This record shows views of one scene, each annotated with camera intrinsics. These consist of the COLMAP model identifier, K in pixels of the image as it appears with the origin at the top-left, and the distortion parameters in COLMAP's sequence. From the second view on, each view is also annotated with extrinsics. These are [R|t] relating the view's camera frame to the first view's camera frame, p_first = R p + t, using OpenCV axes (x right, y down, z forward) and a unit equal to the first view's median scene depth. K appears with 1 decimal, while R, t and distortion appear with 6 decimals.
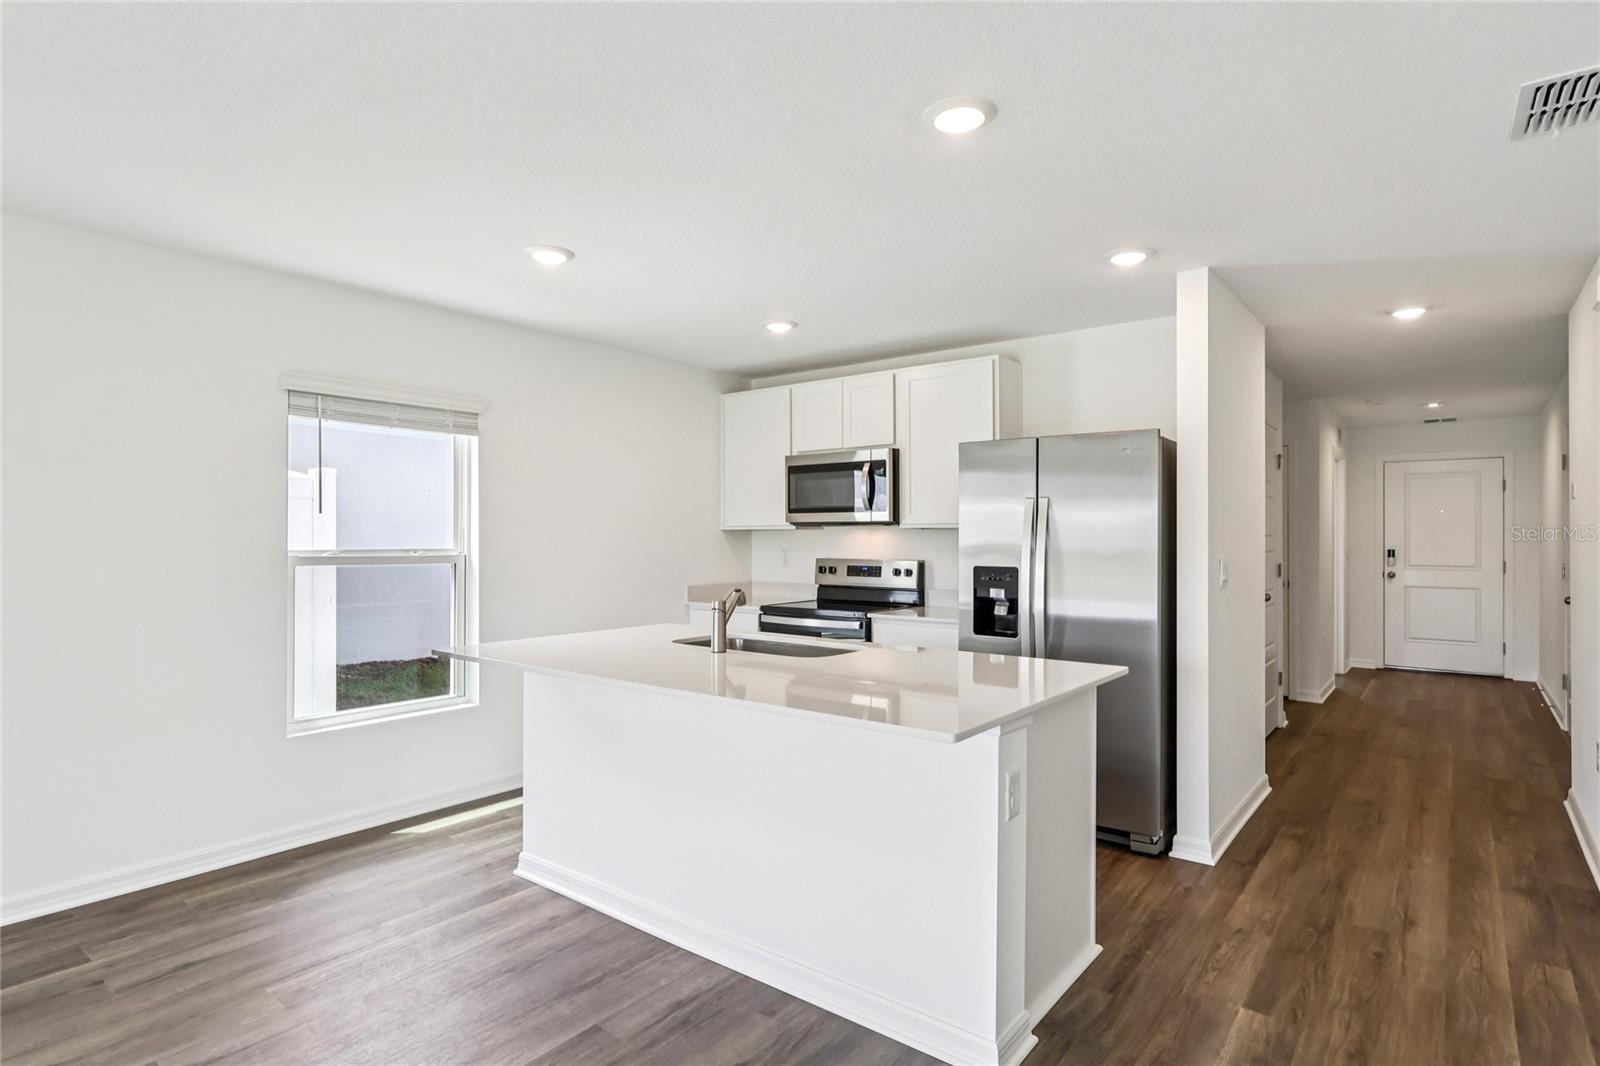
lens RADIAL K [[841.4, 0, 800.0], [0, 841.4, 533.0], [0, 0, 1]] dist [-0.000387, 0.000640]
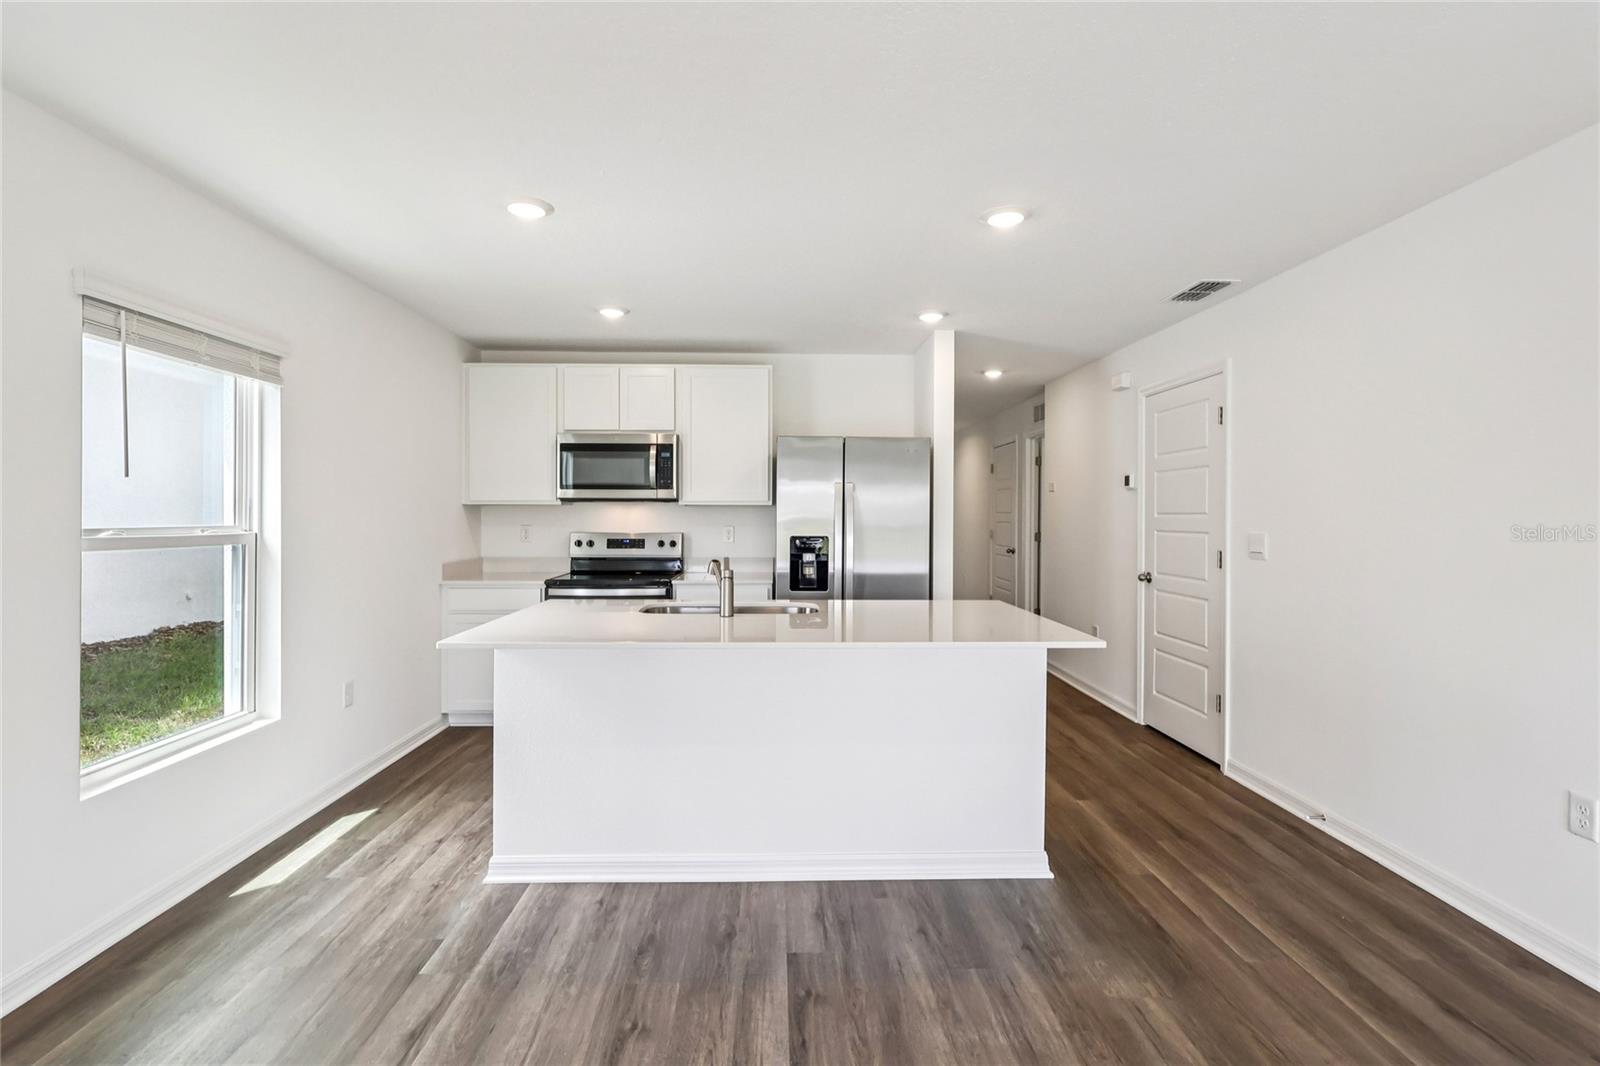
lens RADIAL K [[751.2, 0, 800.0], [0, 751.2, 533.0], [0, 0, 1]] dist [-0.003501, -0.000160]
pose [[0.765328, -0.014414, 0.643478, -0.457517], [-0.008384, 0.999441, 0.032360, -0.002248], [-0.643585, -0.030162, 0.764780, 0.130474]]
